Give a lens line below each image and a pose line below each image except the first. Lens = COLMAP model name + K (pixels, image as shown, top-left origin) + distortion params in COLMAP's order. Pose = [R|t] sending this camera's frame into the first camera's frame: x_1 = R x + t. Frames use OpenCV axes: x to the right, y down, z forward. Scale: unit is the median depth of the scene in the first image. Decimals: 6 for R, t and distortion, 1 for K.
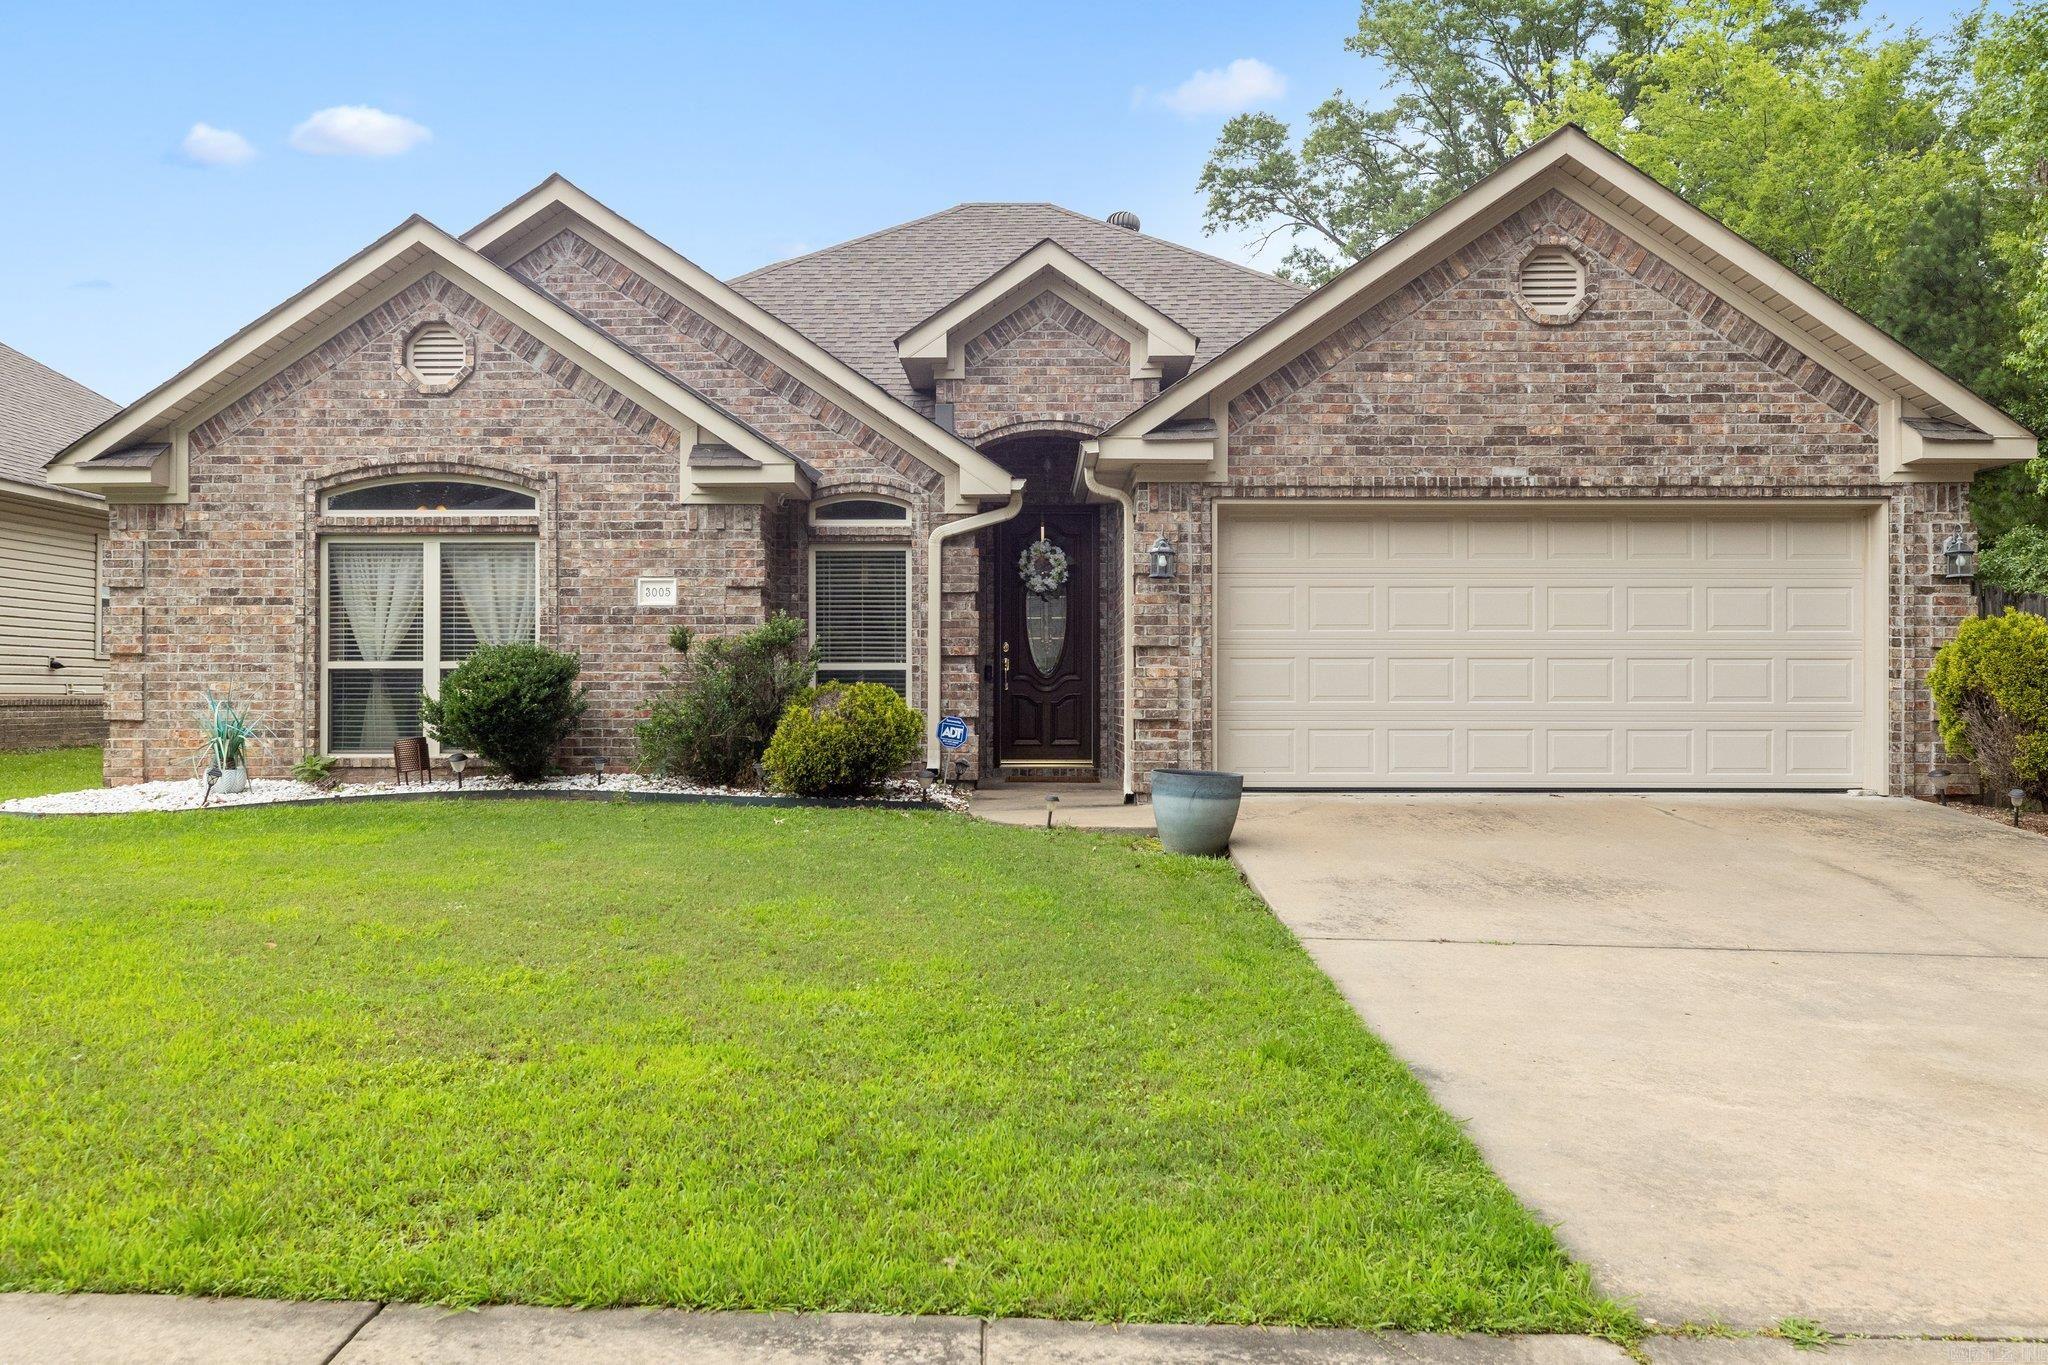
lens RADIAL K [[1508.6, 0, 1024.0], [0, 1508.6, 682.5], [0, 0, 1]] dist [-0.000651, 0.000973]
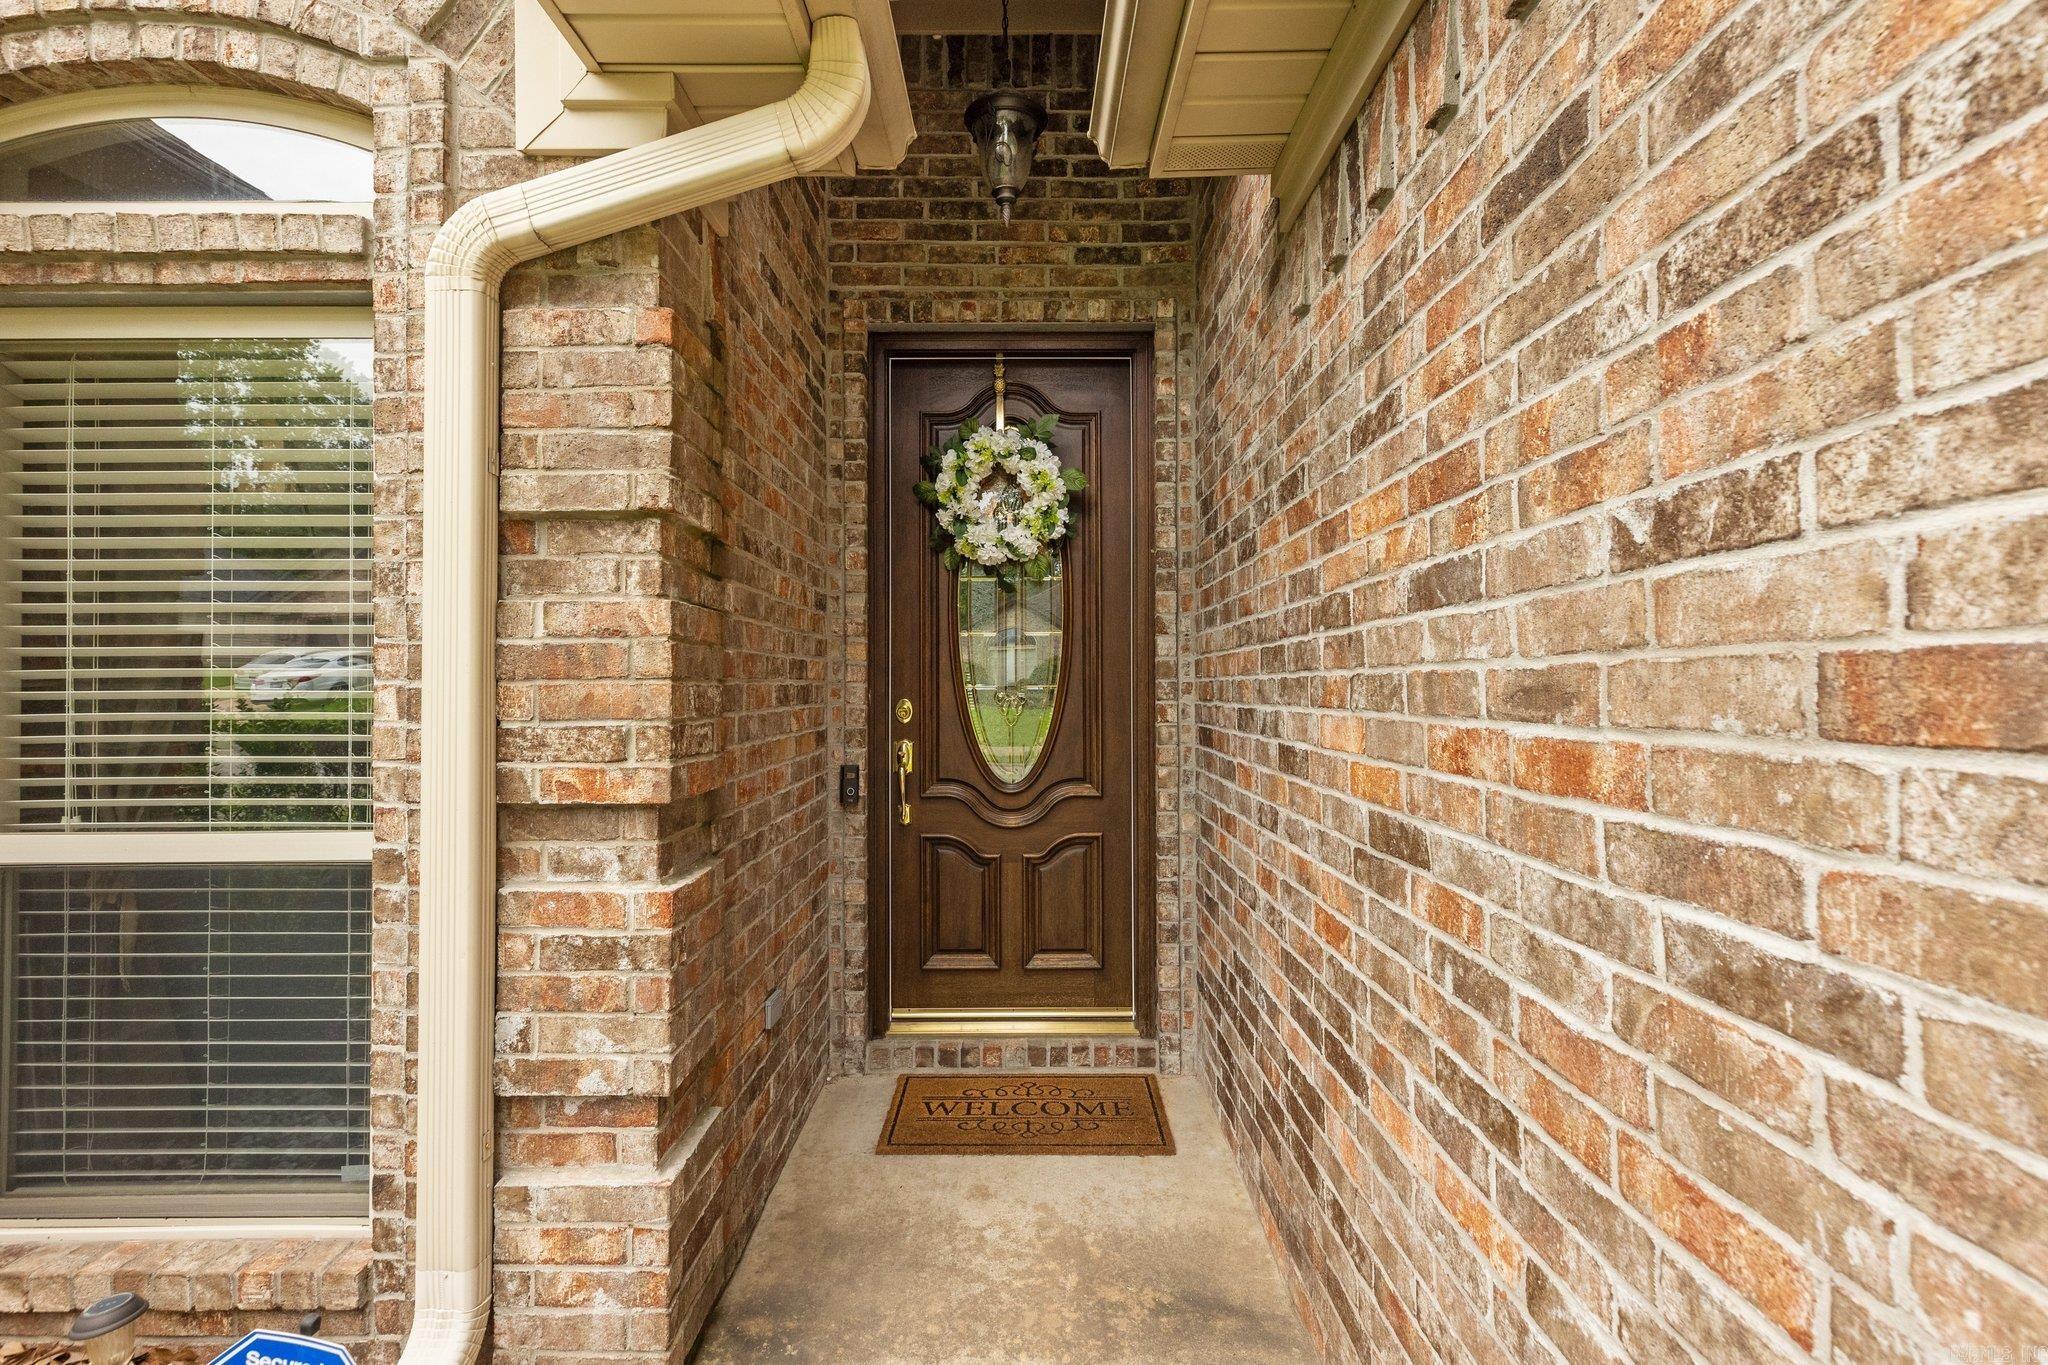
lens RADIAL K [[936.3, 0, 1024.4], [0, 936.3, 674.3], [0, 0, 1]] dist [0.002350, 0.000560]
pose [[0.999994, -0.002485, 0.002395, 0.021113], [0.002493, 0.999991, -0.003370, -0.038000], [-0.002386, 0.003376, 0.999991, 0.912731]]
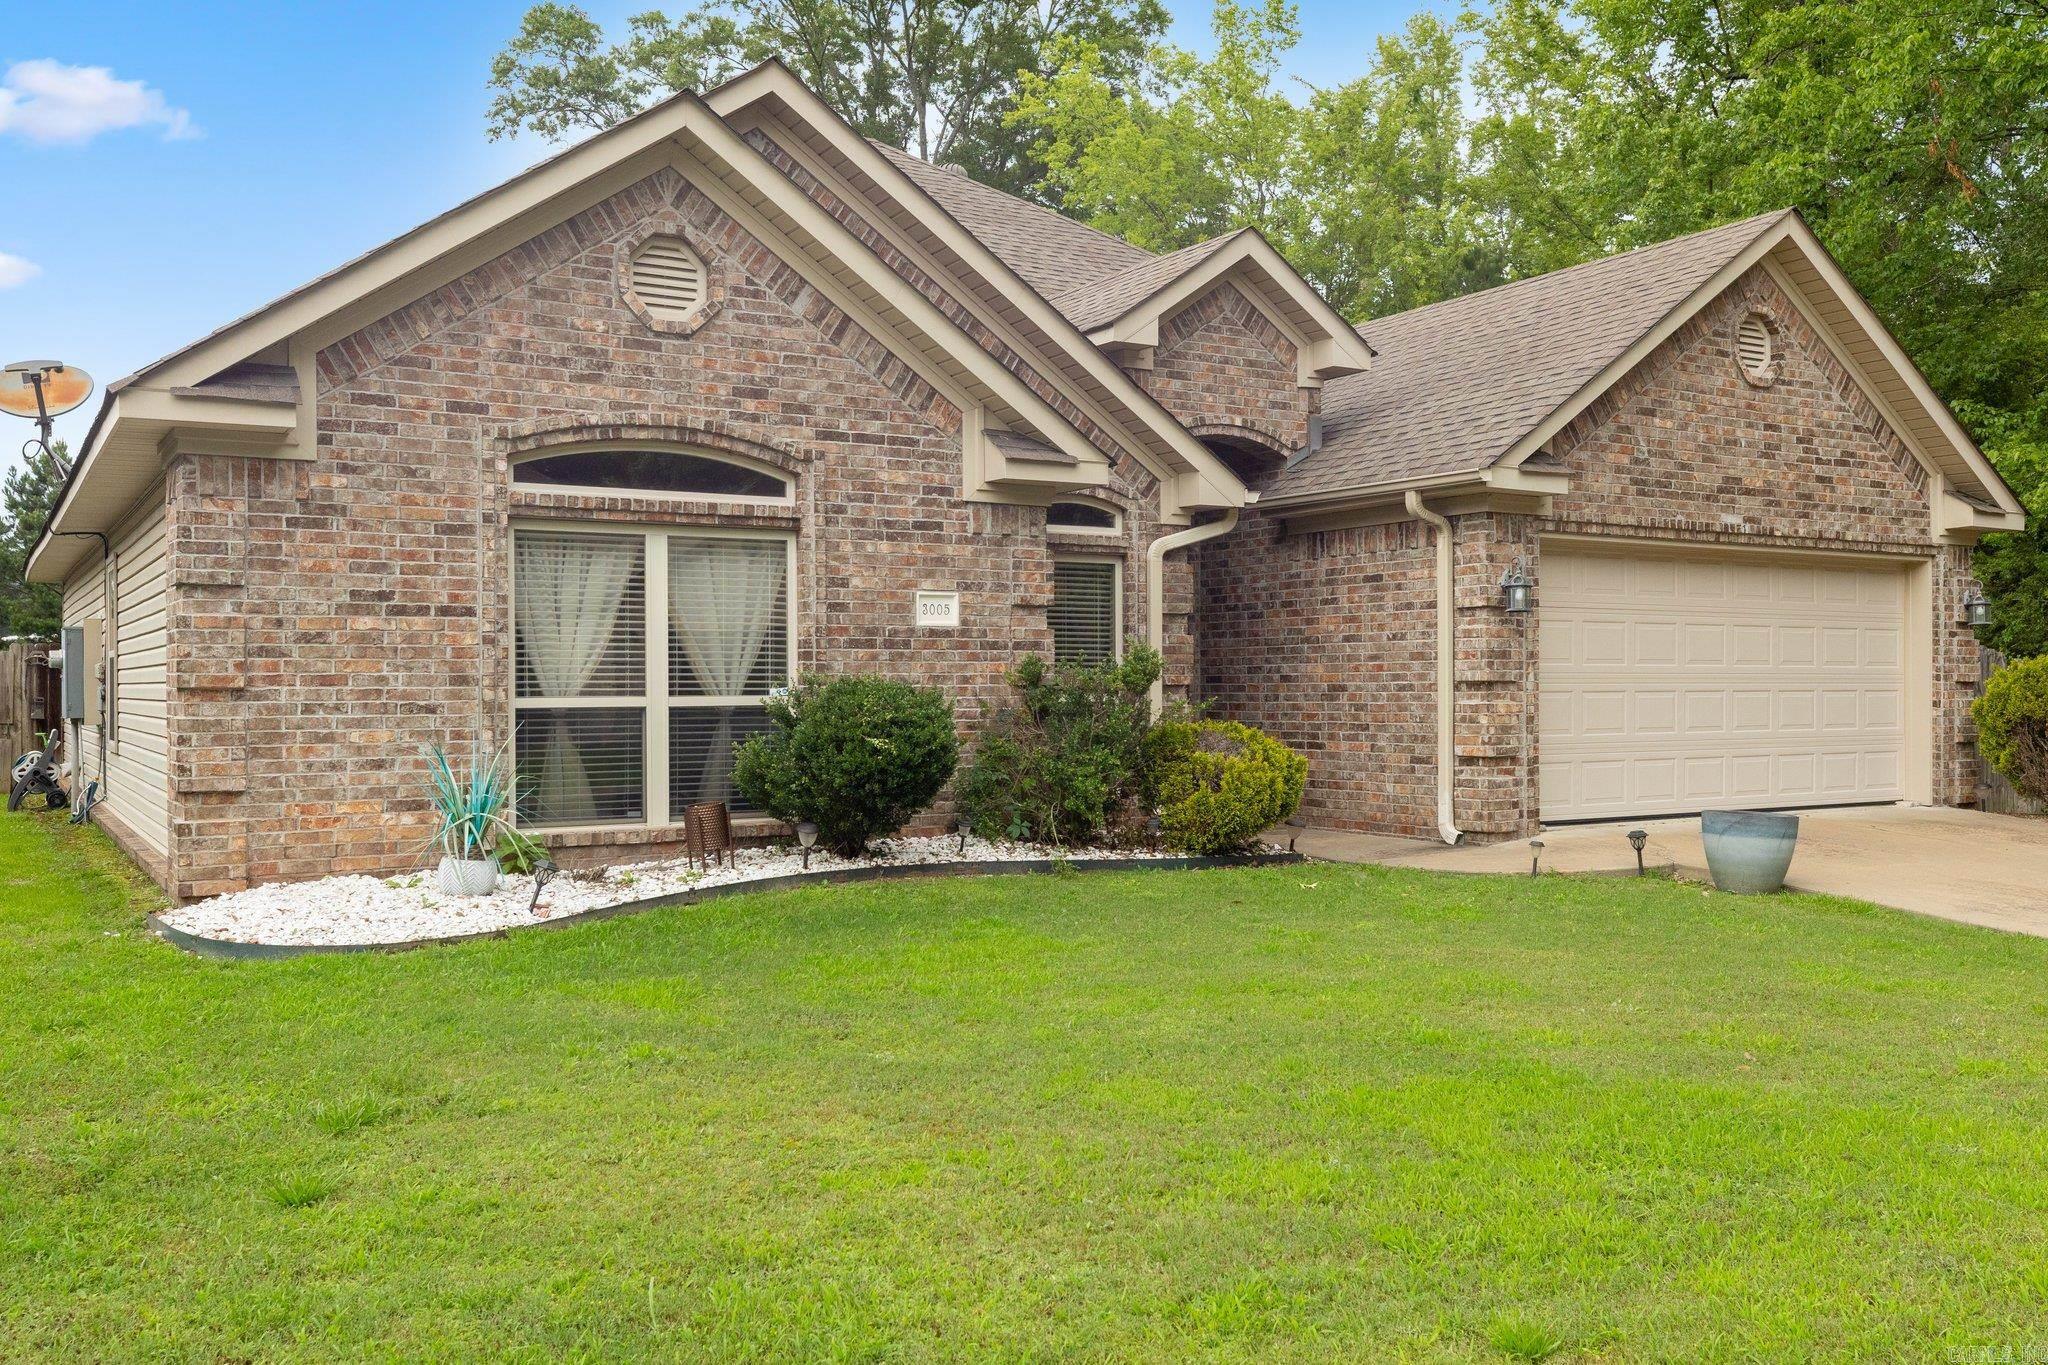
lens RADIAL K [[1745.7, 0, 1024.0], [0, 1745.7, 682.5], [0, 0, 1]] dist [-0.003564, -0.000056]
pose [[0.850543, -0.001399, 0.525903, -0.692104], [-0.001193, 0.999989, 0.004589, -0.025338], [-0.525904, -0.004531, 0.850532, 0.185462]]
